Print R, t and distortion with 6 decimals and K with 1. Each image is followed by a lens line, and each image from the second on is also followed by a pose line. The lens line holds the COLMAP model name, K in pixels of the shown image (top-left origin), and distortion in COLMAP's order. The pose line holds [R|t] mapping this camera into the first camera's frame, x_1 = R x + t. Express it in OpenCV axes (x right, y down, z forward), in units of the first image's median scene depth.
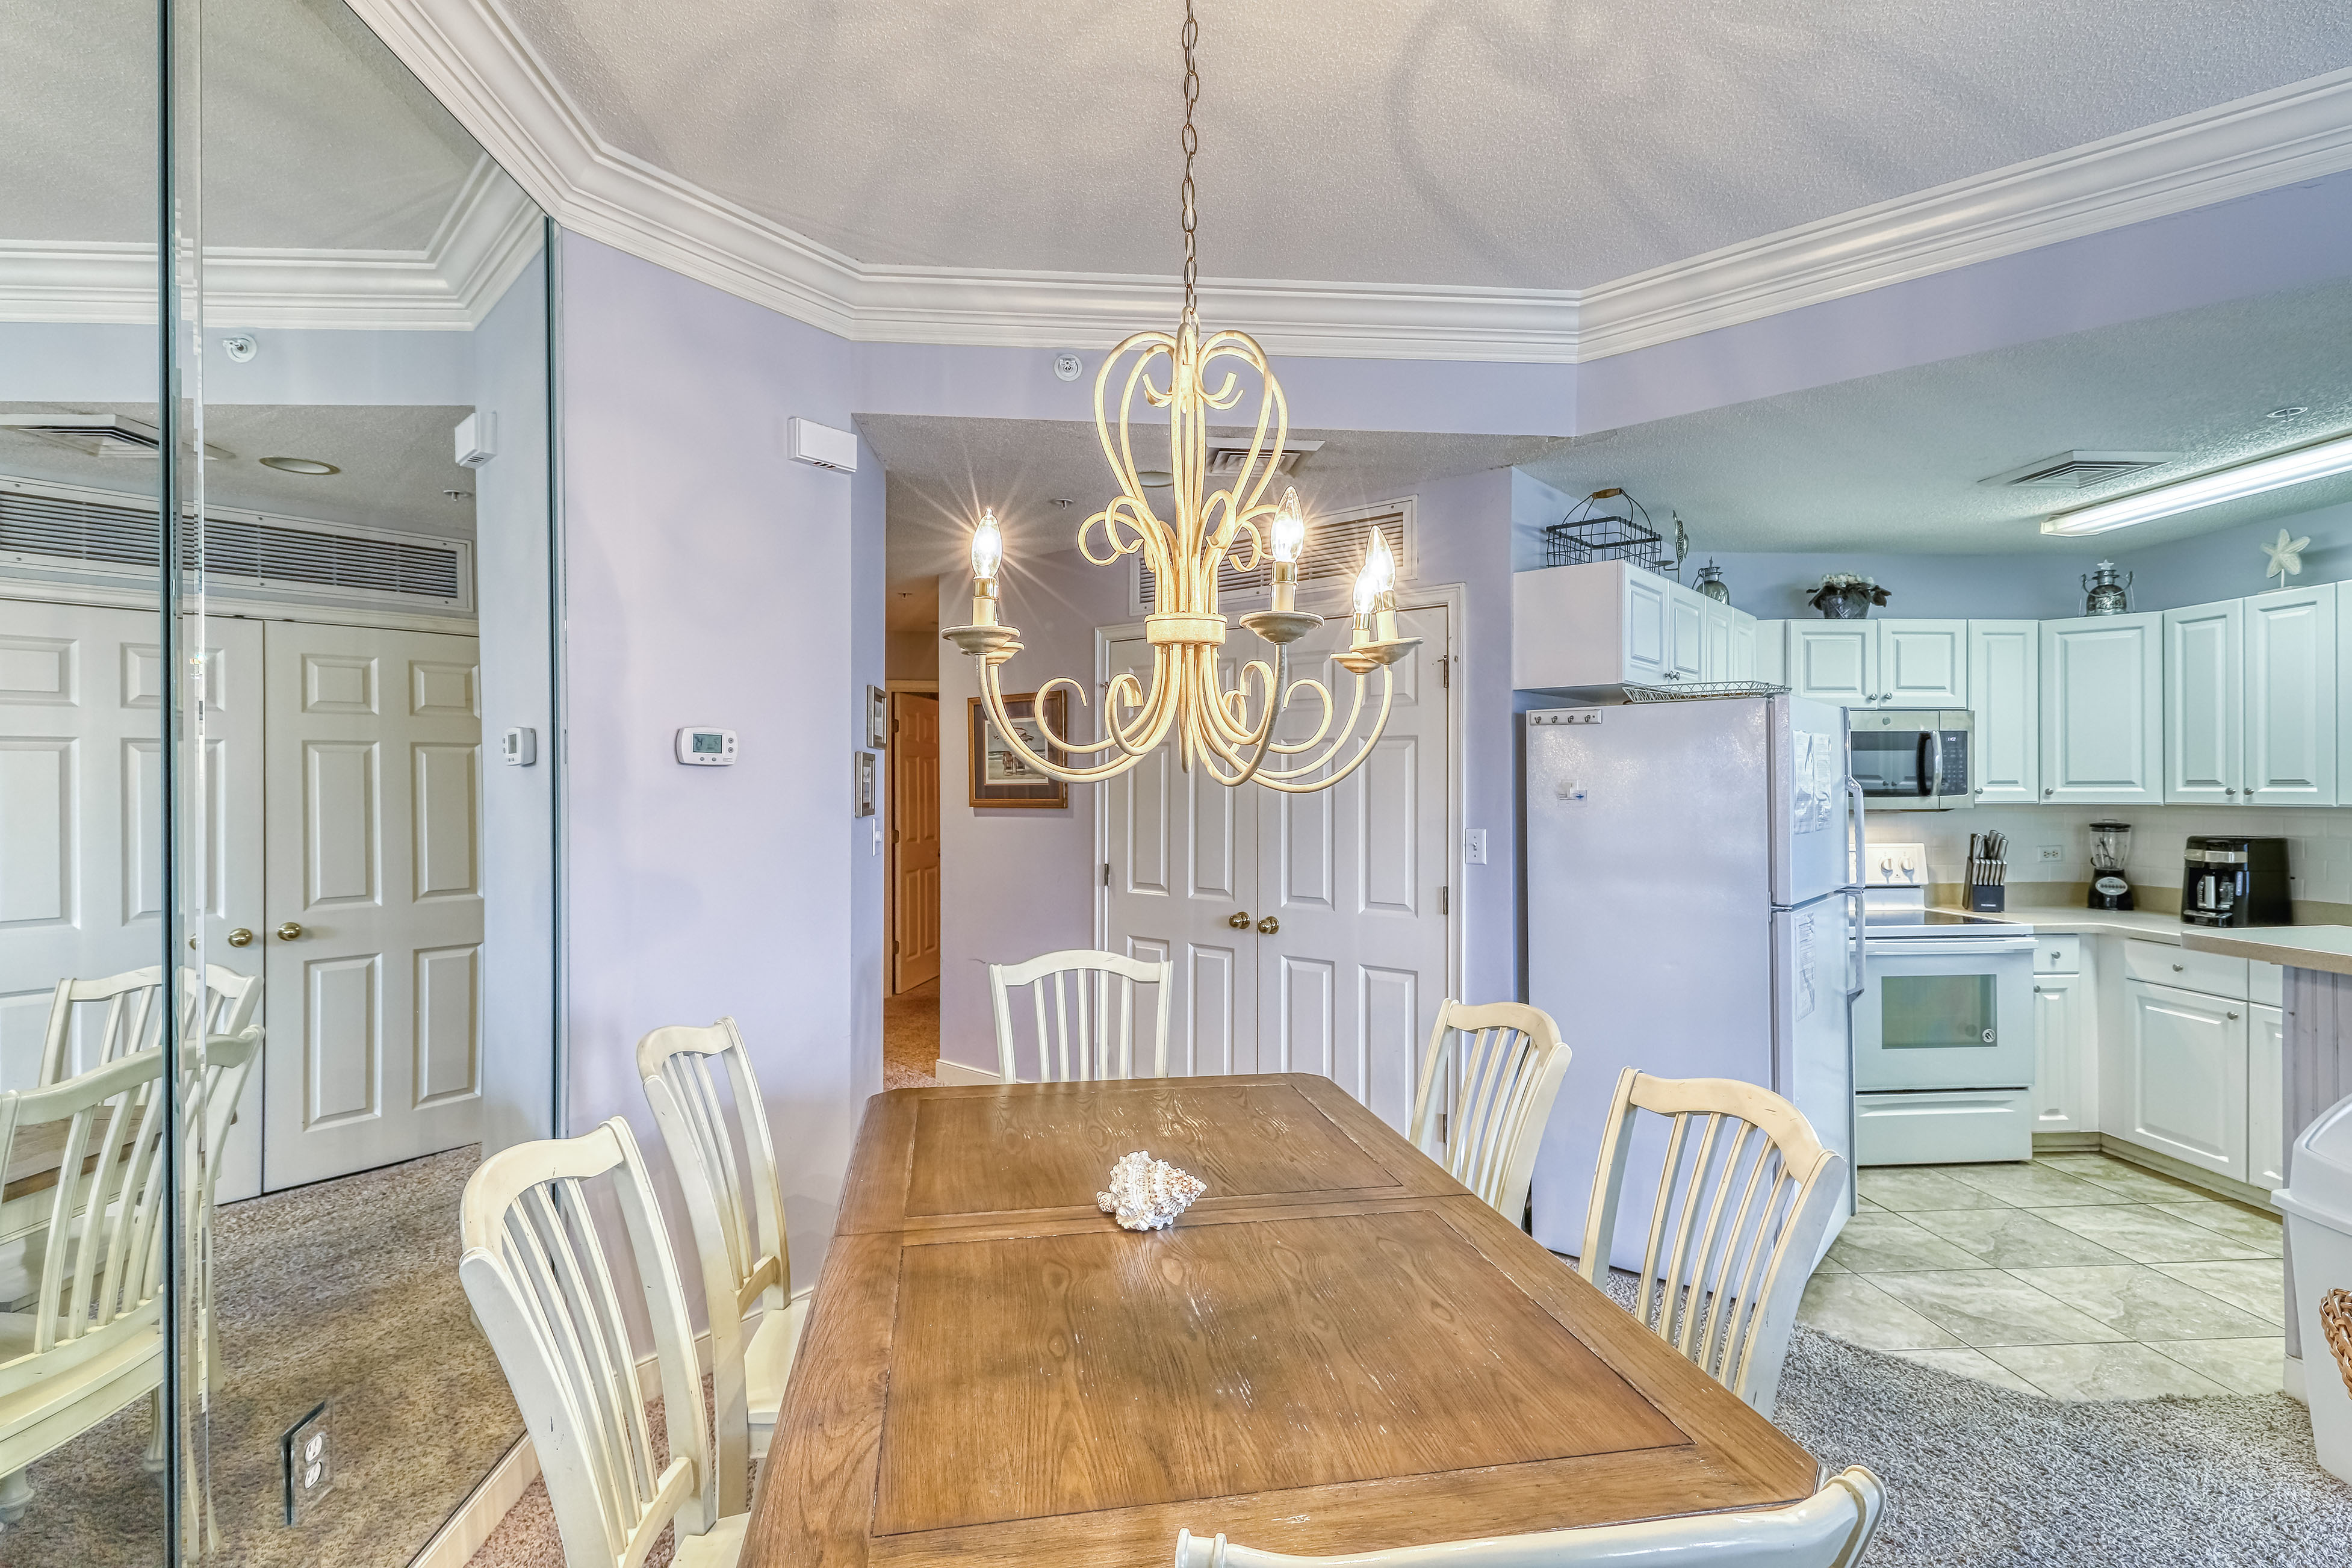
lens RADIAL K [[1141.8, 0, 1172.1], [0, 1141.8, 785.0], [0, 0, 1]] dist [0.016414, -0.004640]
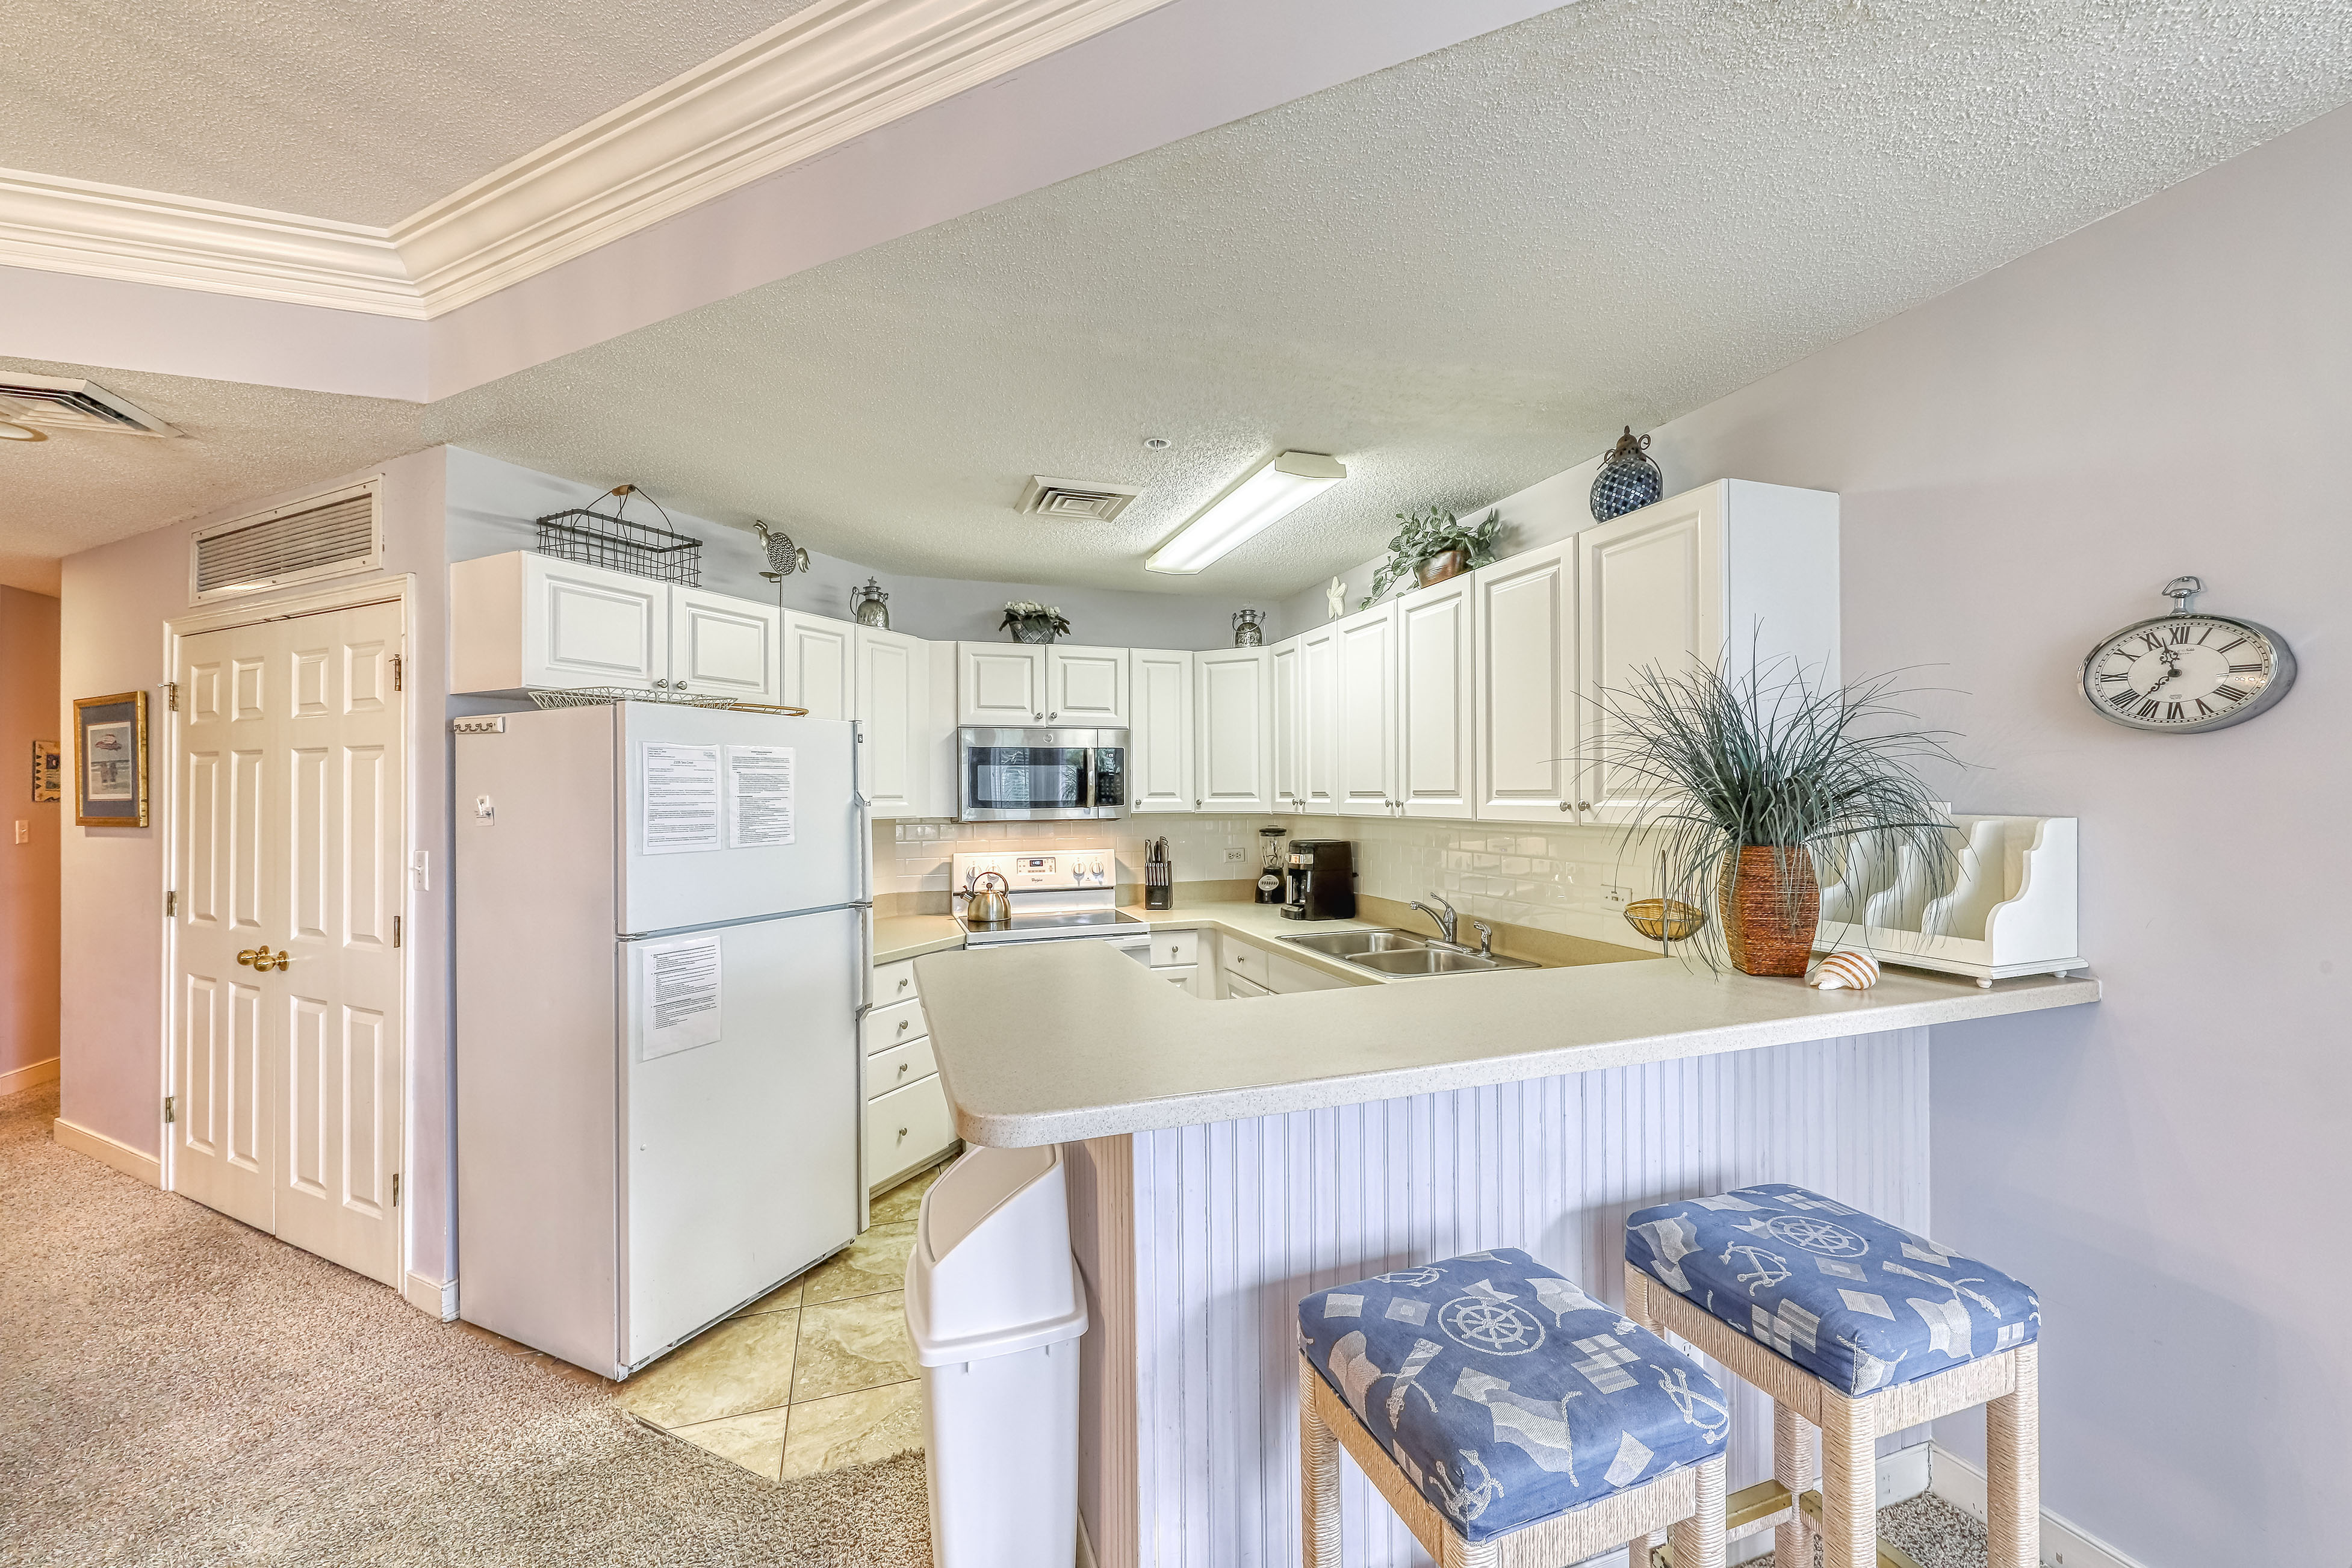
lens RADIAL K [[927.1, 0, 1177.2], [0, 927.1, 785.9], [0, 0, 1]] dist [-0.000299, -0.000279]
pose [[0.967635, -0.001160, 0.252350, 0.525843], [0.003228, 0.999965, -0.007783, -0.003301], [-0.252332, 0.008345, 0.967605, 0.125657]]
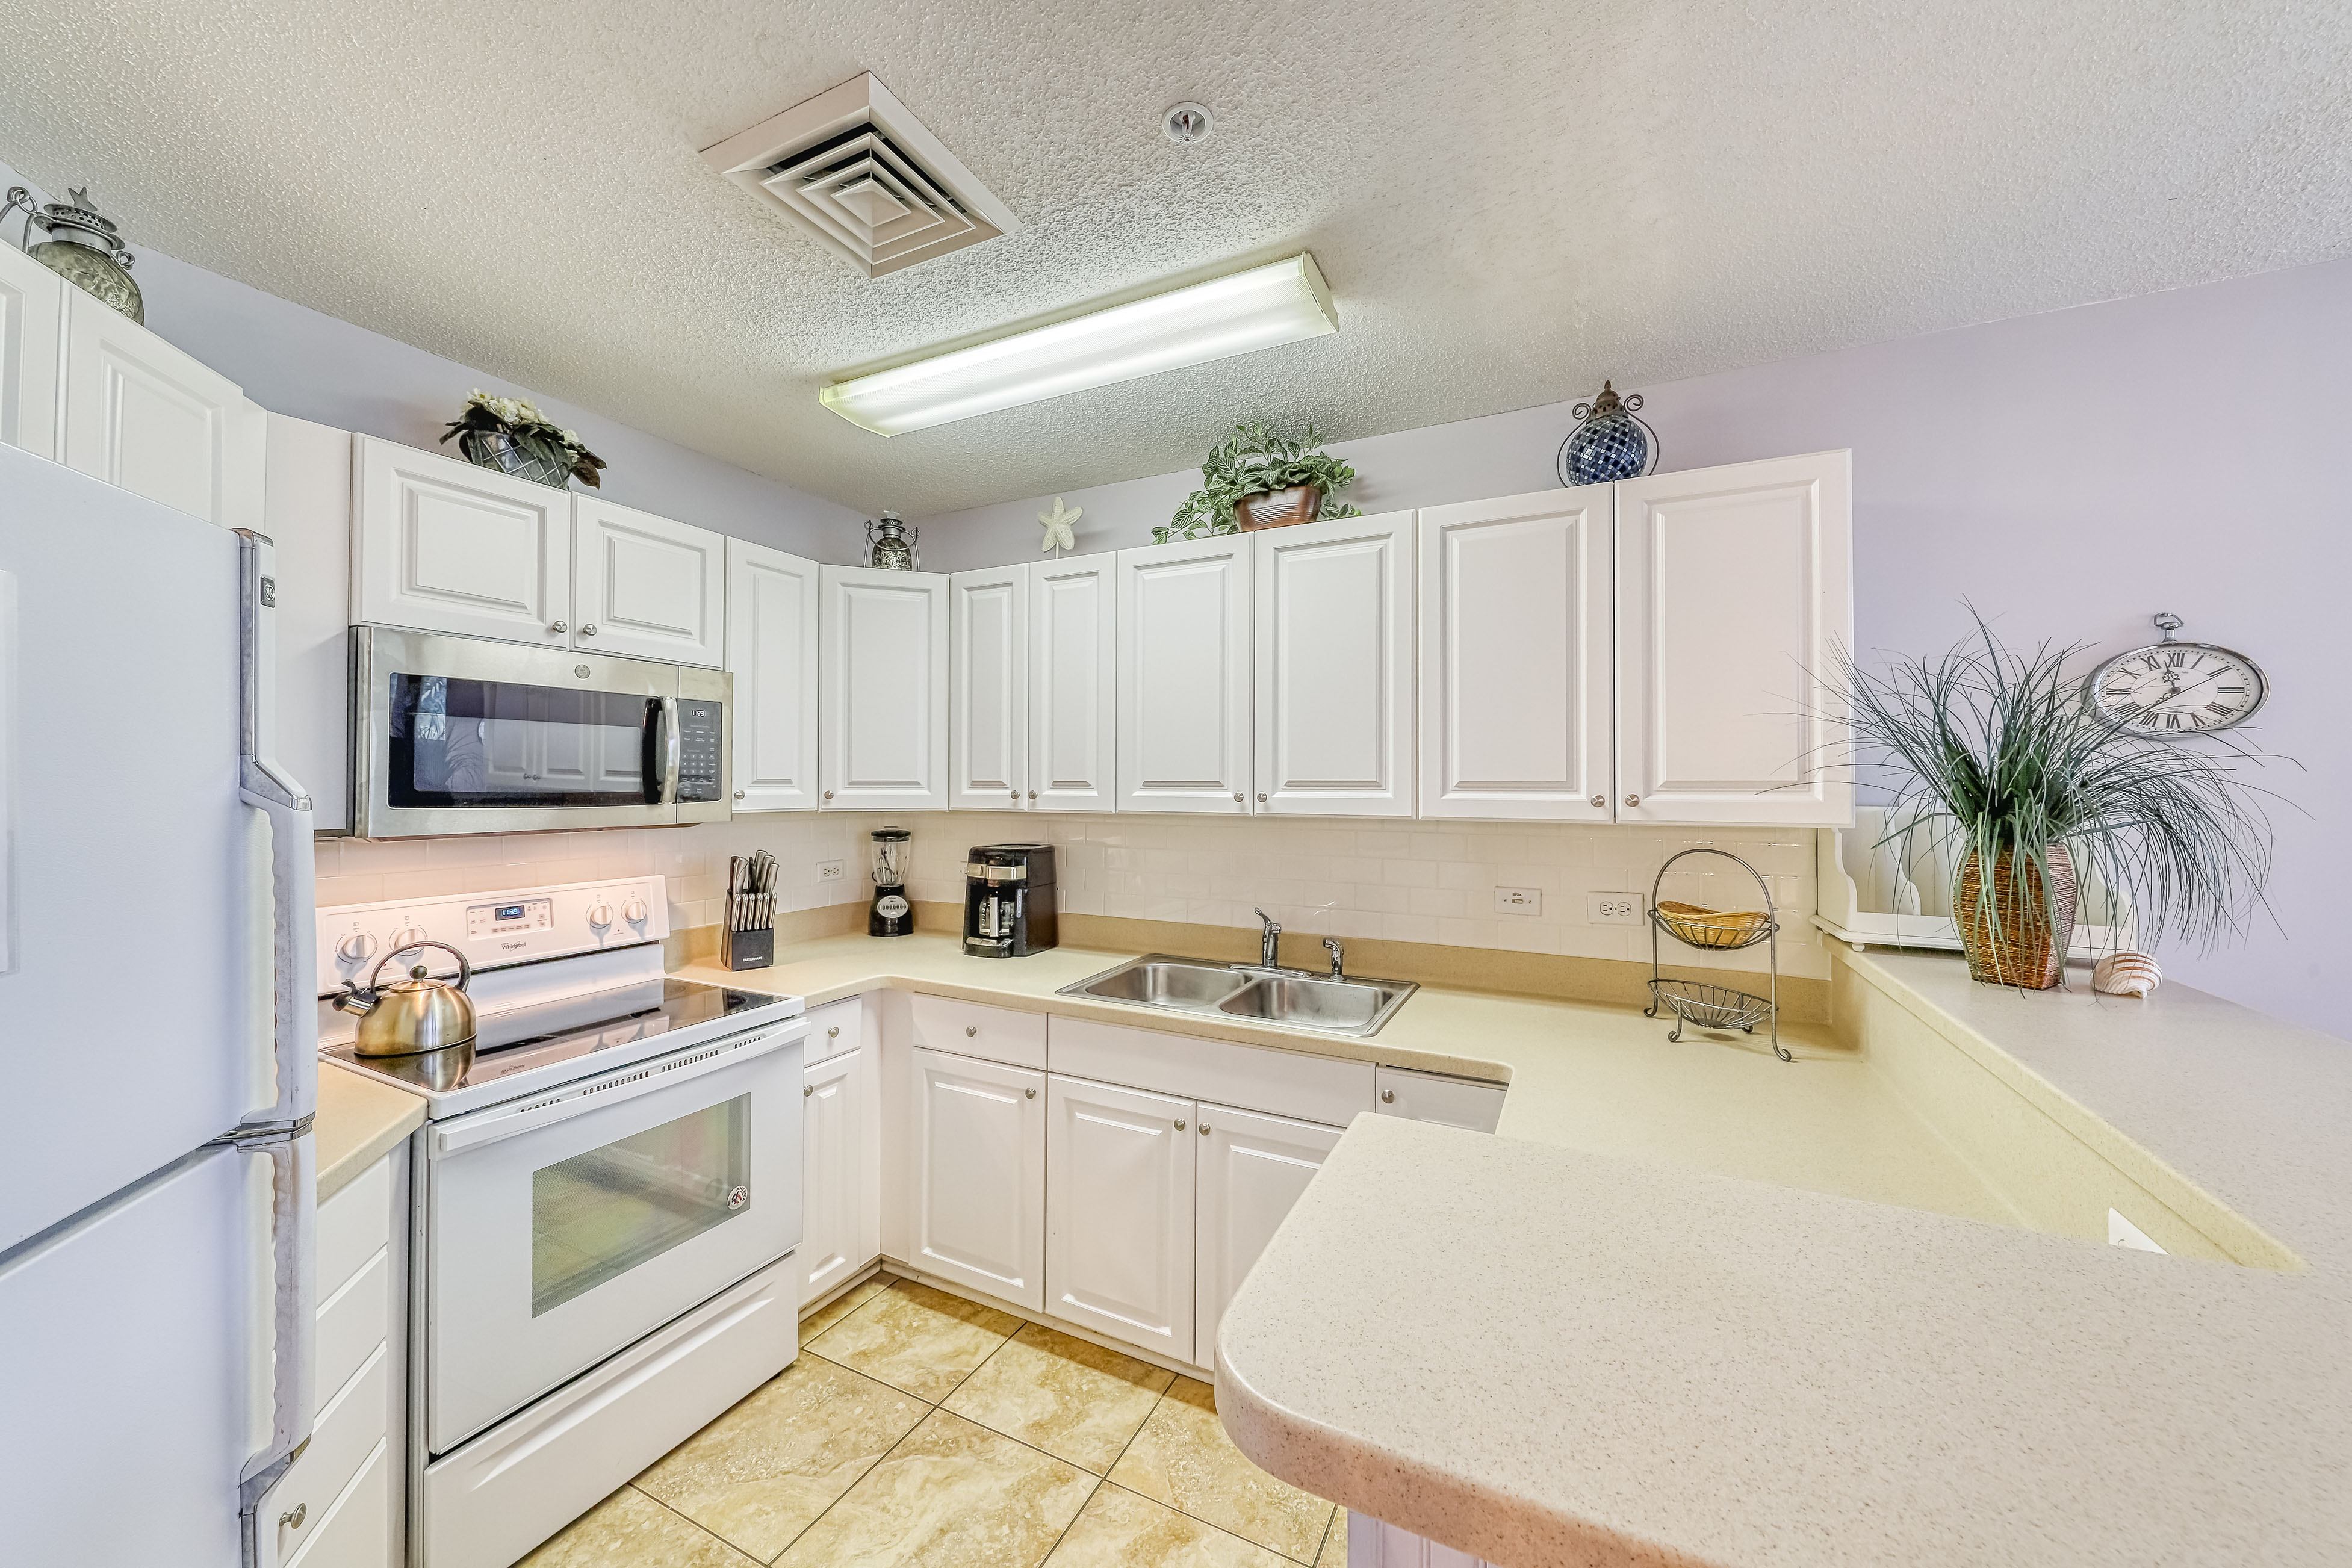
lens RADIAL K [[847.6, 0, 1182.6], [0, 847.6, 776.9], [0, 0, 1]] dist [0.000966, -0.000454]
pose [[0.507935, 0.011991, 0.861312, 0.419411], [-0.005682, 0.999928, -0.010570, -0.001227], [-0.861377, 0.000475, 0.507966, 0.542329]]
